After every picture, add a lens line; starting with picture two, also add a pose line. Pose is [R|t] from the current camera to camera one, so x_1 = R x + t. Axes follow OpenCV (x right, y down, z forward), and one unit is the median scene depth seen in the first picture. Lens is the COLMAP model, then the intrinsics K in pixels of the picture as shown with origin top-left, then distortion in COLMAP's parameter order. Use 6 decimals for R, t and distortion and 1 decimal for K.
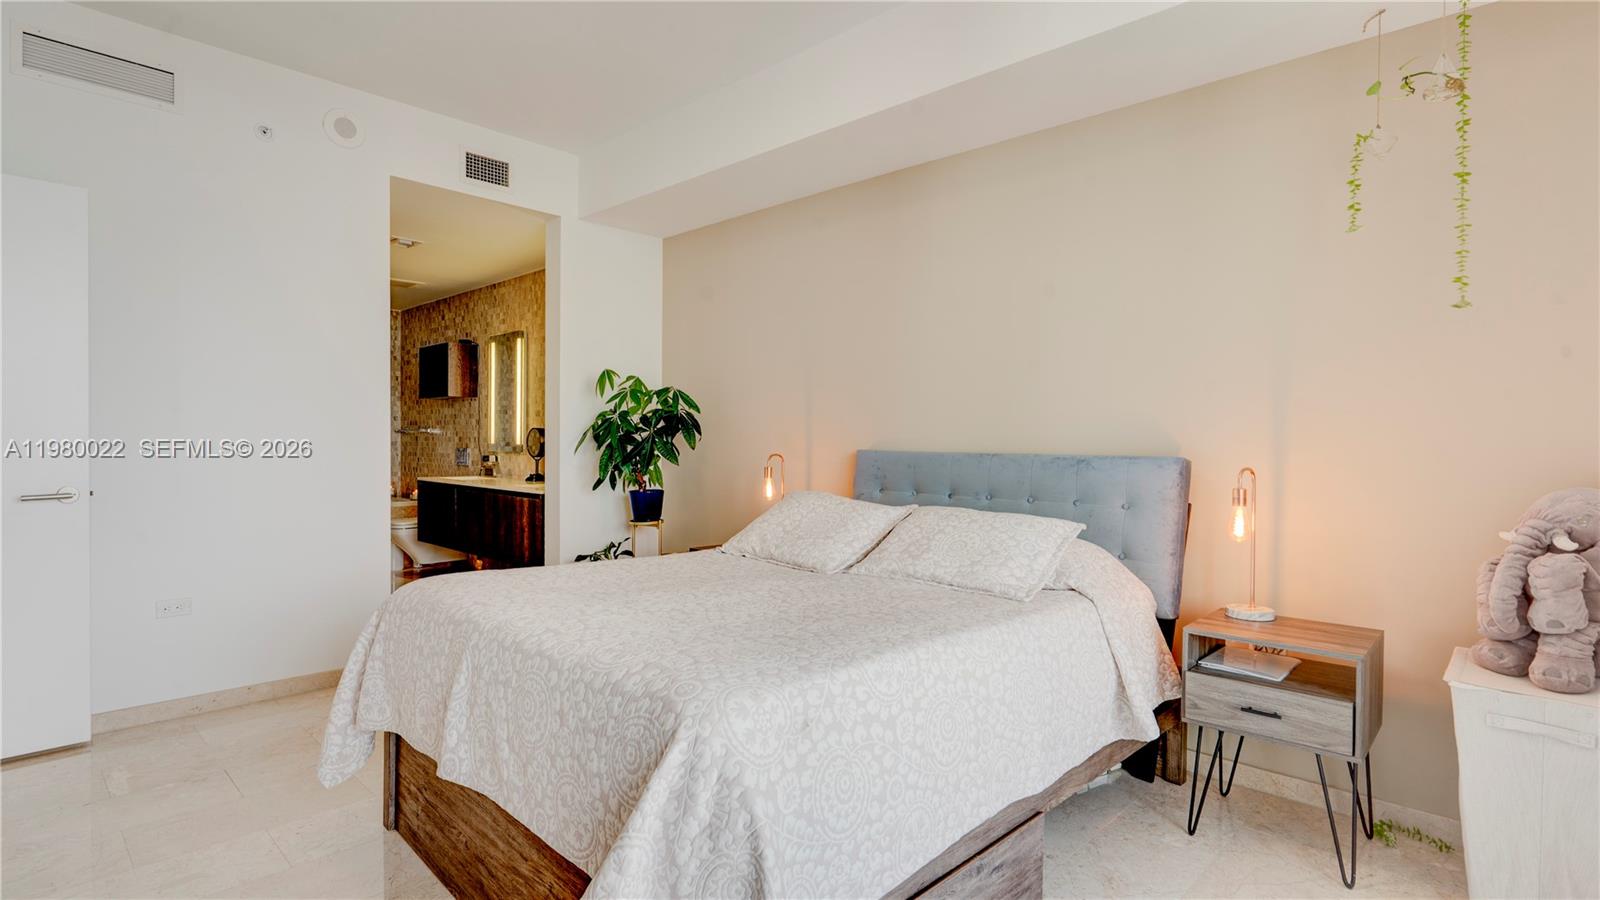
lens RADIAL K [[754.7, 0, 805.0], [0, 754.7, 458.9], [0, 0, 1]] dist [-0.047023, 0.020269]
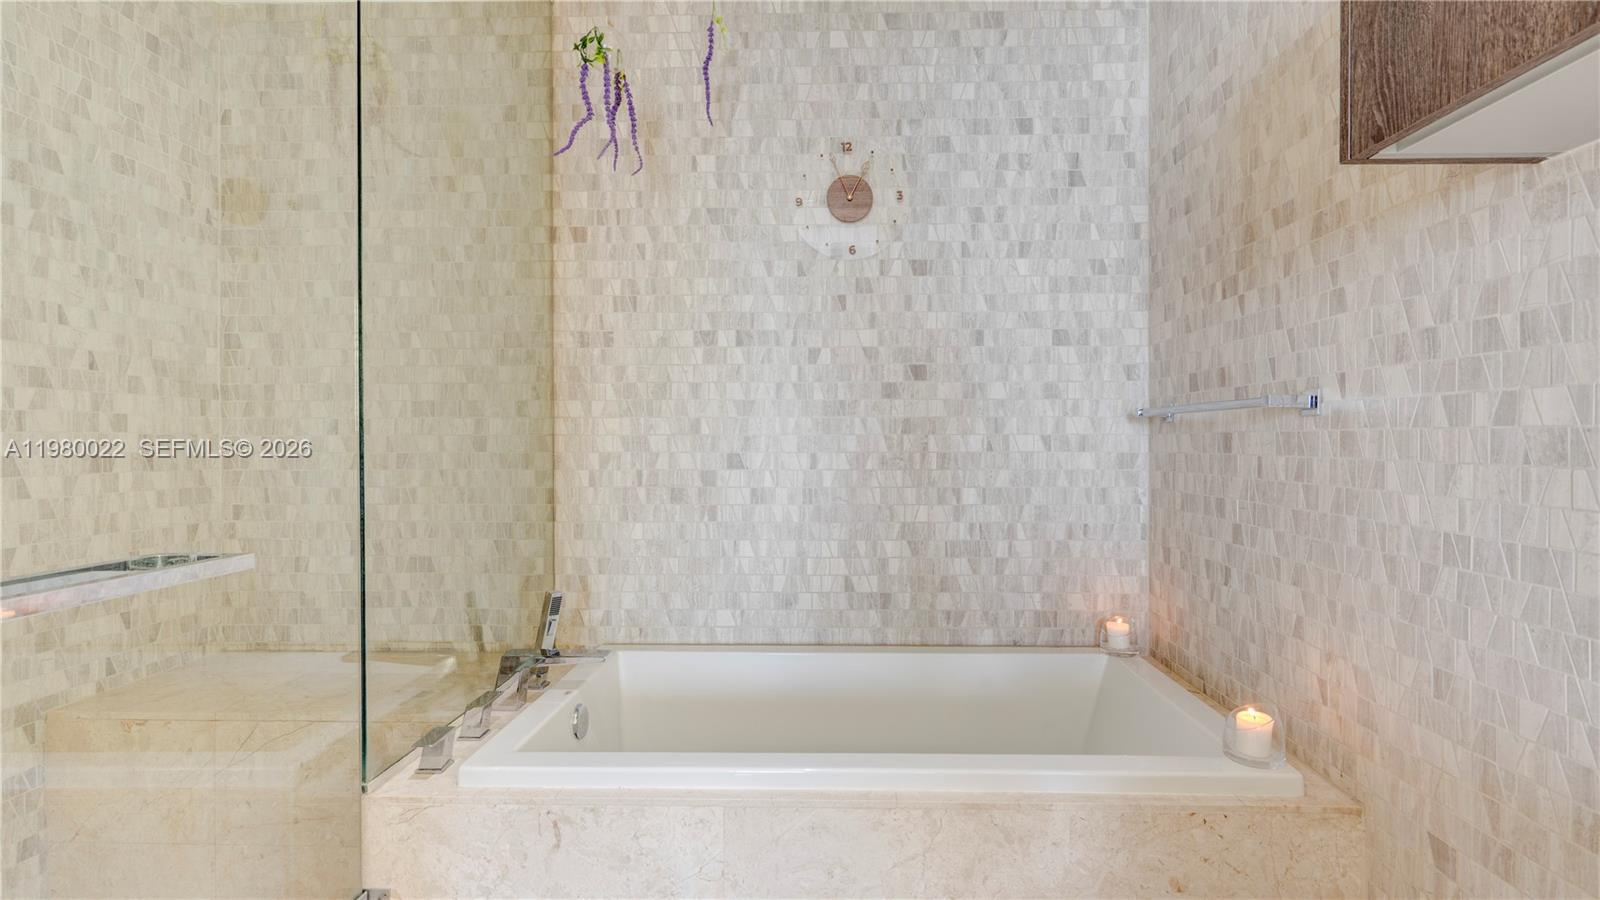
lens RADIAL K [[749.7, 0, 802.1], [0, 749.7, 443.1], [0, 0, 1]] dist [-0.008285, 0.007689]
pose [[0.640602, -0.007100, -0.767840, -0.487370], [-0.010660, 0.999779, -0.018138, -0.024566], [0.767799, 0.019805, 0.640385, 0.856247]]
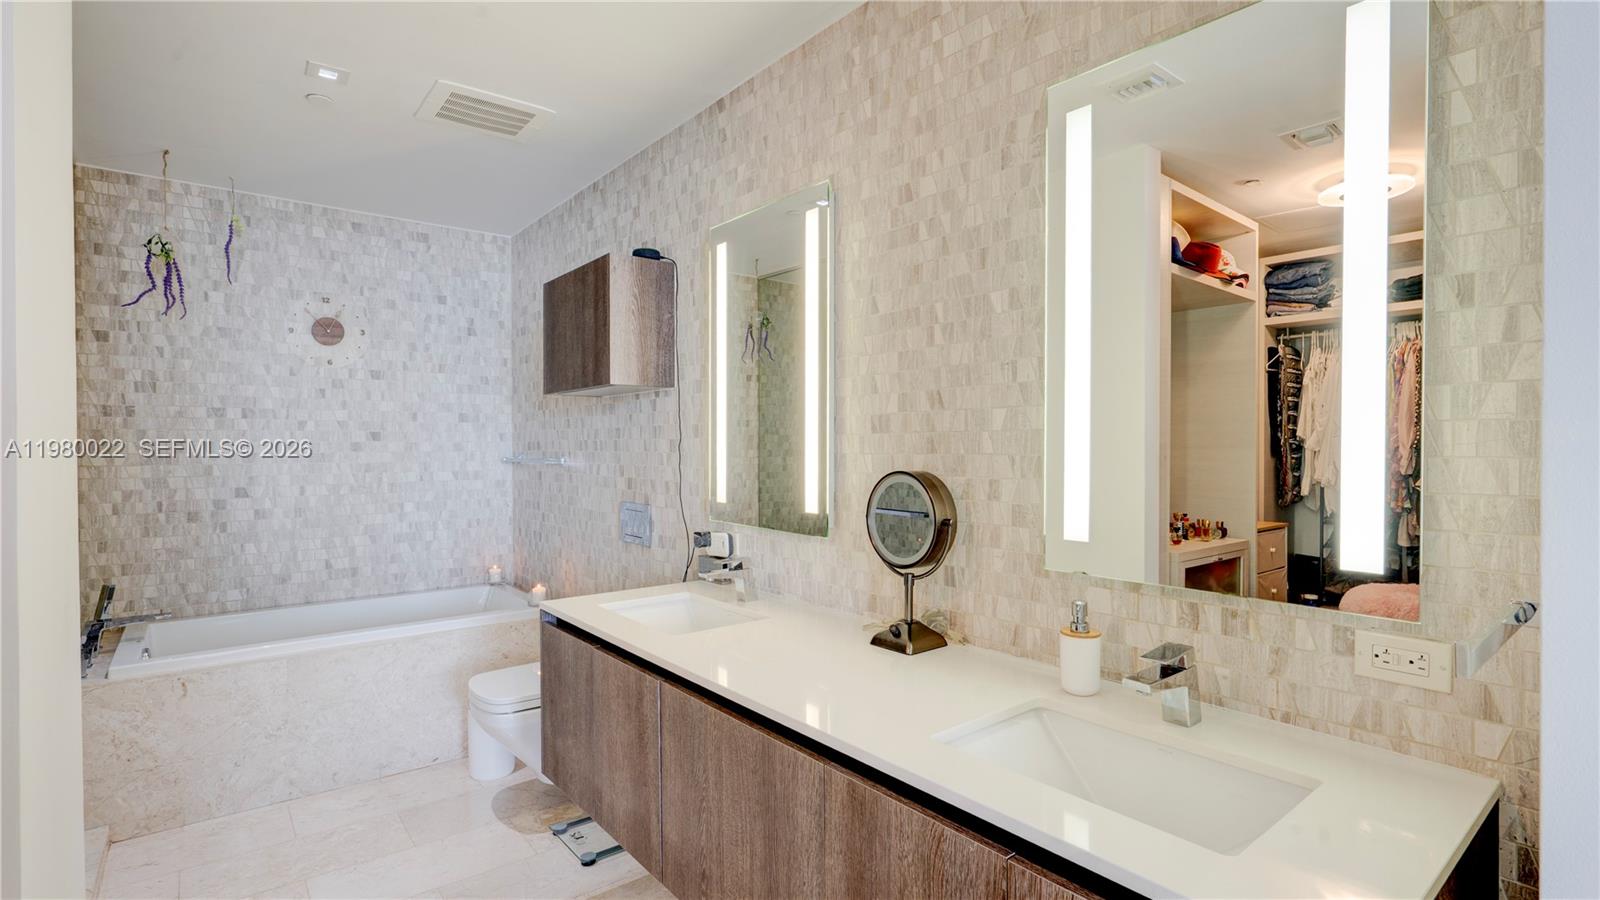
lens RADIAL K [[740.2, 0, 809.4], [0, 740.2, 453.9], [0, 0, 1]] dist [-0.002888, 0.000362]
pose [[0.989978, -0.010432, -0.140835, -0.303853], [0.008296, 0.999842, -0.015745, -0.037725], [0.140977, 0.014419, 0.989908, 0.598239]]
